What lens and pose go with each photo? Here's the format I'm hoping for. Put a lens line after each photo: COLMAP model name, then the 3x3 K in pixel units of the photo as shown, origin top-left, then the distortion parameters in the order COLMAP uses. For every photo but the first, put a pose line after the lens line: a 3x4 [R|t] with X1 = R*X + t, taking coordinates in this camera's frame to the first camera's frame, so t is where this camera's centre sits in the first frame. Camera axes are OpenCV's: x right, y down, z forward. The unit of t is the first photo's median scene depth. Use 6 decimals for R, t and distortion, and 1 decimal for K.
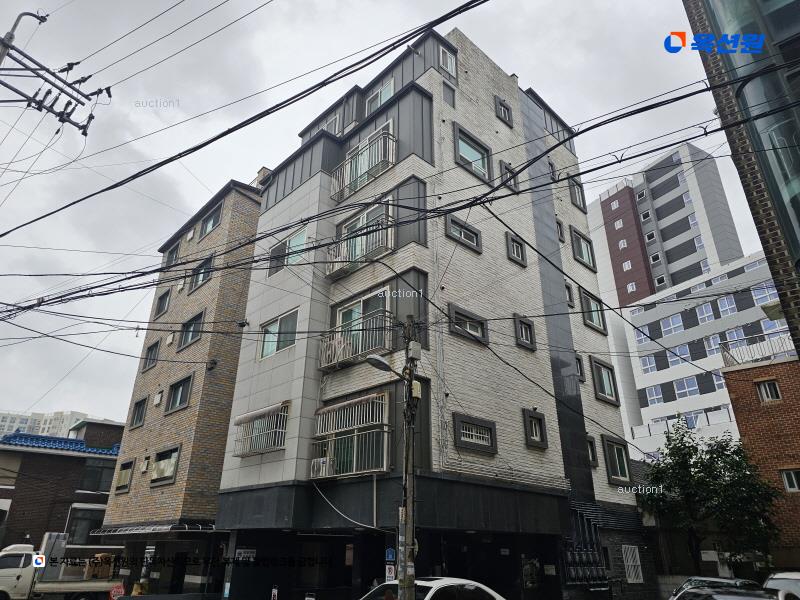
lens RADIAL K [[531.3, 0, 397.7], [0, 531.3, 298.9], [0, 0, 1]] dist [0.031578, -0.017144]
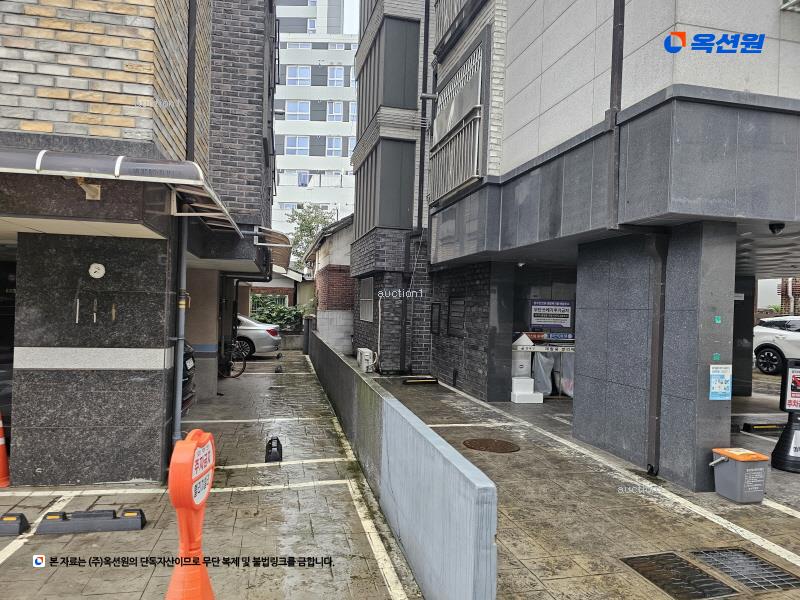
lens RADIAL K [[531.3, 0, 395.7], [0, 531.3, 304.2], [0, 0, 1]] dist [0.031578, -0.017144]
pose [[0.505403, 0.000082, 0.862883, -0.216153], [-0.380058, 0.897797, 0.222521, 0.145470], [-0.774676, -0.440409, 0.453781, 0.300821]]
